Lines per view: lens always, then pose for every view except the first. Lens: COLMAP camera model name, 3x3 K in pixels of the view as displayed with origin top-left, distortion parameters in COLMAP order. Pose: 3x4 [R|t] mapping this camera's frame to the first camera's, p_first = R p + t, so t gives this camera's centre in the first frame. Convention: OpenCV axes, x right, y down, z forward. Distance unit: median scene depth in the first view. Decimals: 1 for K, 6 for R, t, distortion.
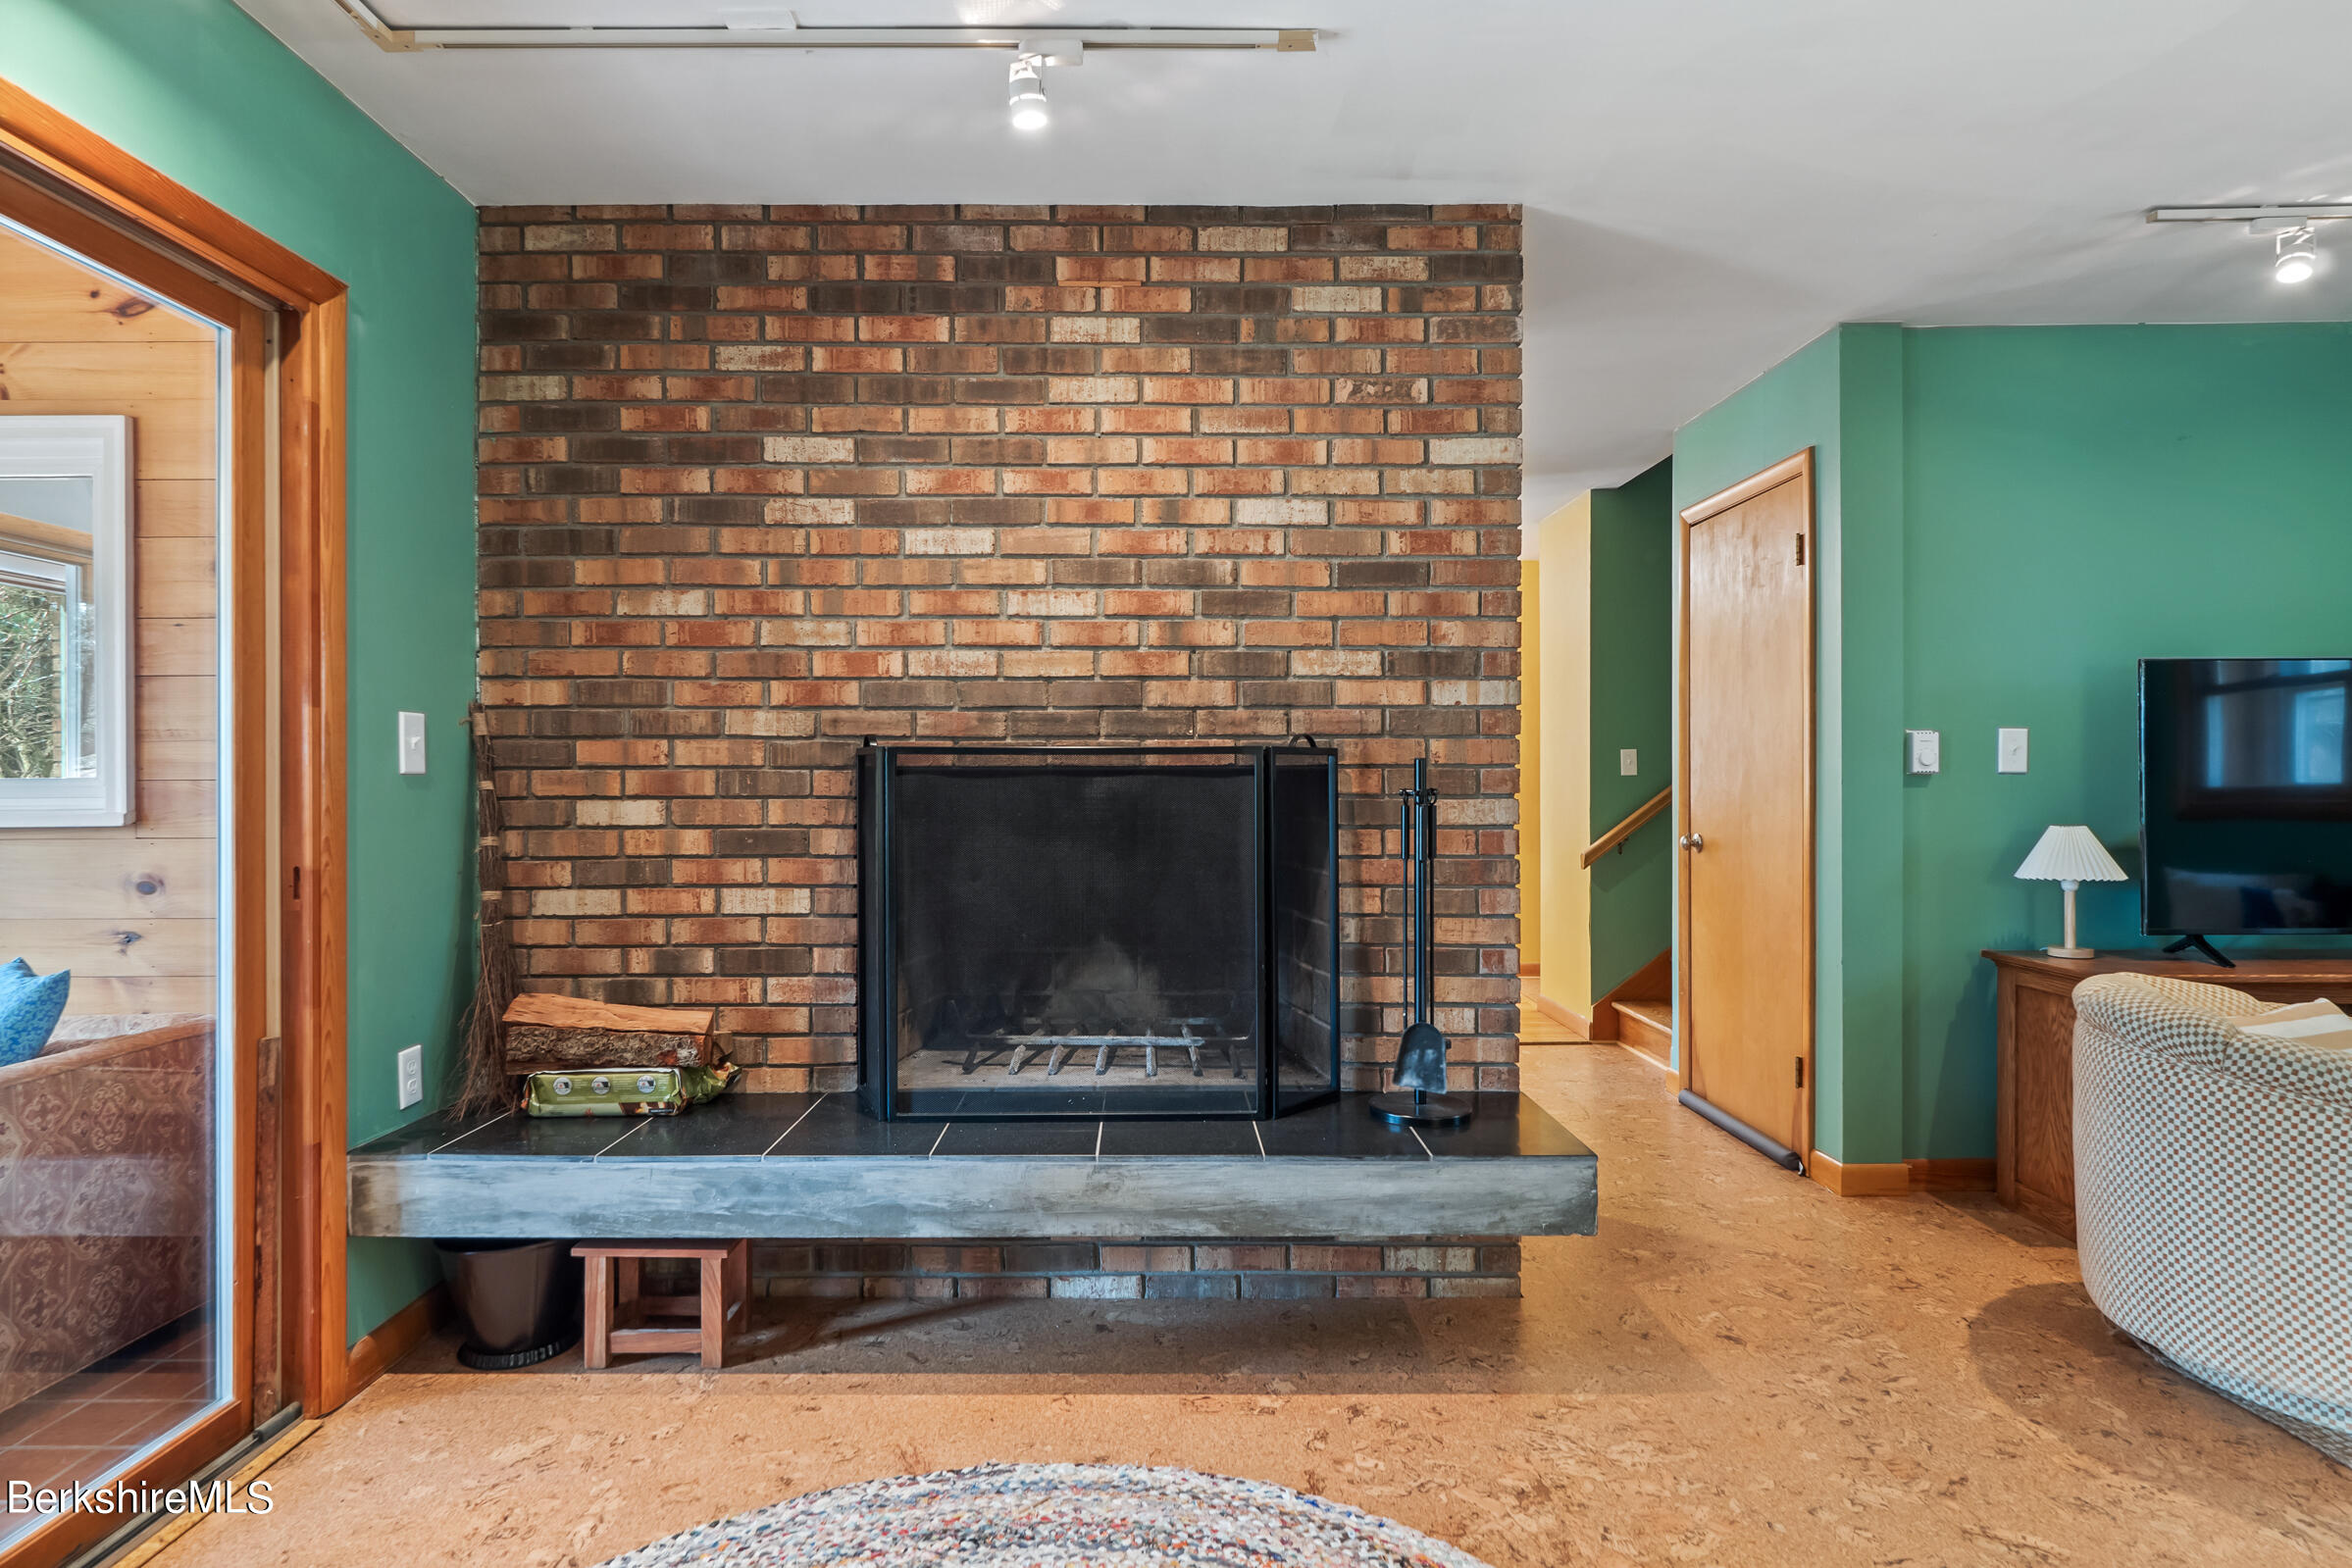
lens RADIAL K [[1208.3, 0, 1169.0], [0, 1208.3, 778.3], [0, 0, 1]] dist [0.005065, -0.002143]
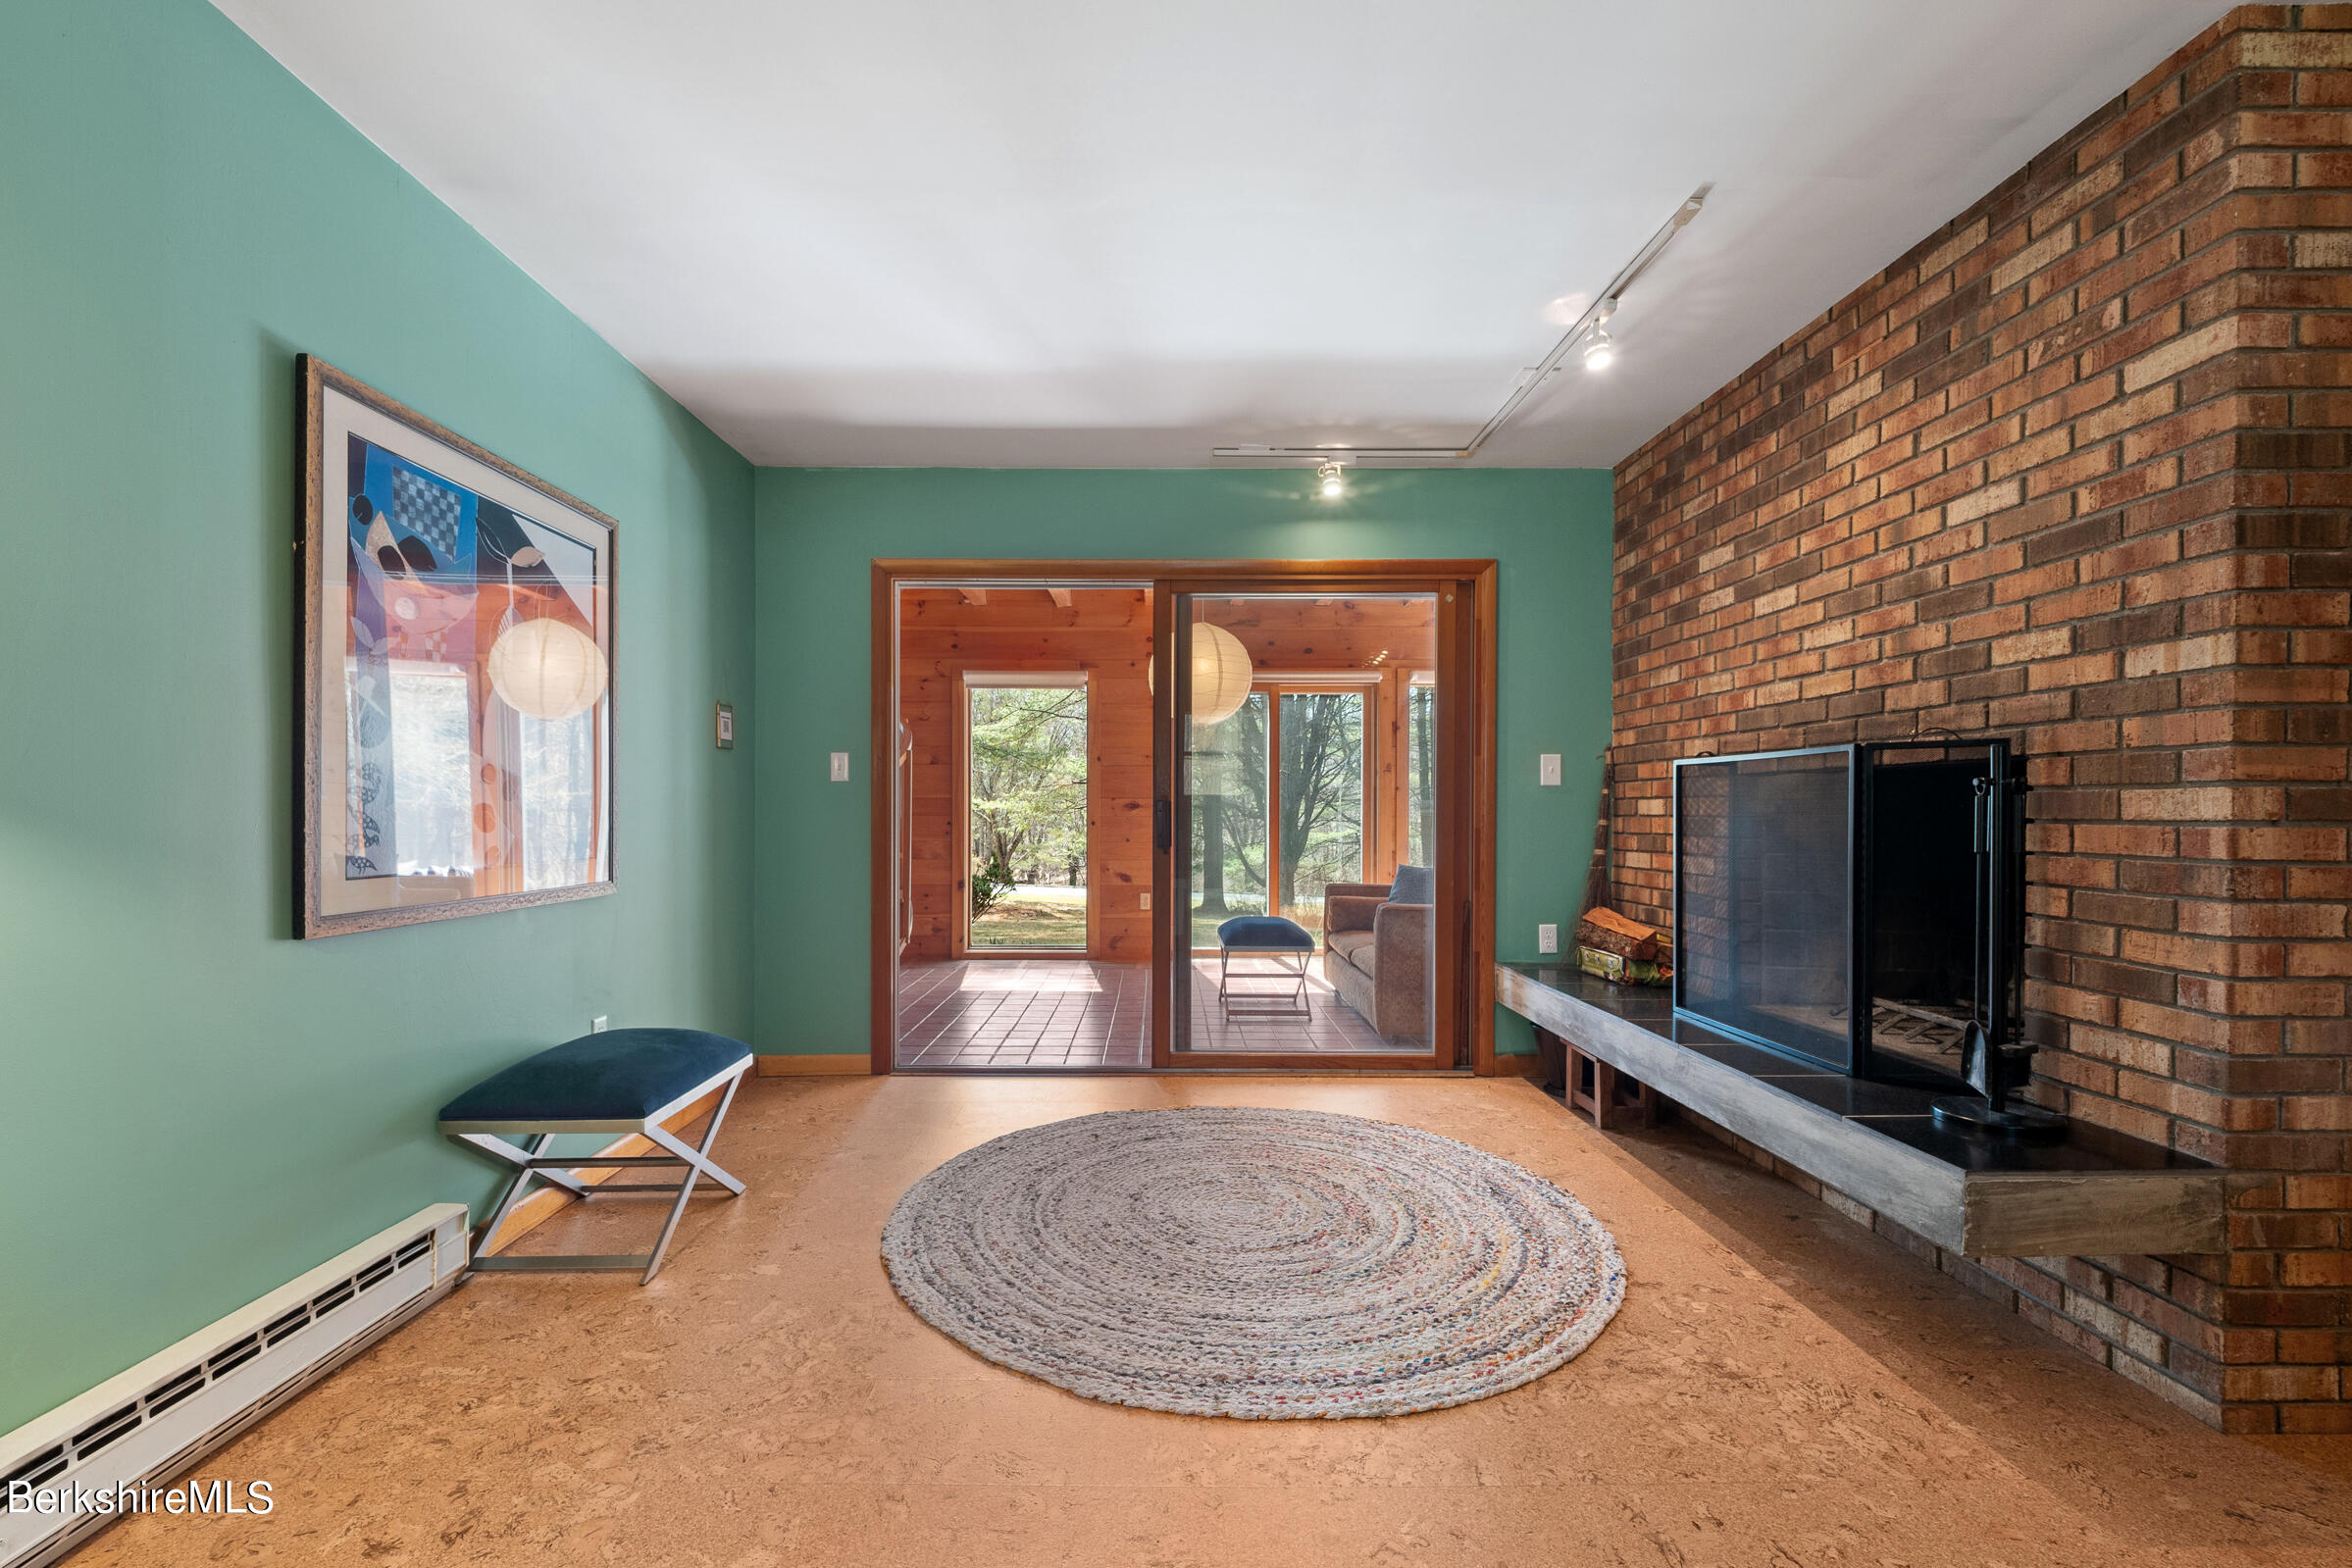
lens RADIAL K [[1002.0, 0, 1168.5], [0, 1002.0, 806.7], [0, 0, 1]] dist [-0.015621, -0.000240]
pose [[0.021237, -0.001806, -0.999773, 0.894146], [0.003138, 0.999994, -0.001740, 0.028381], [0.999770, -0.003100, 0.021242, 0.312813]]
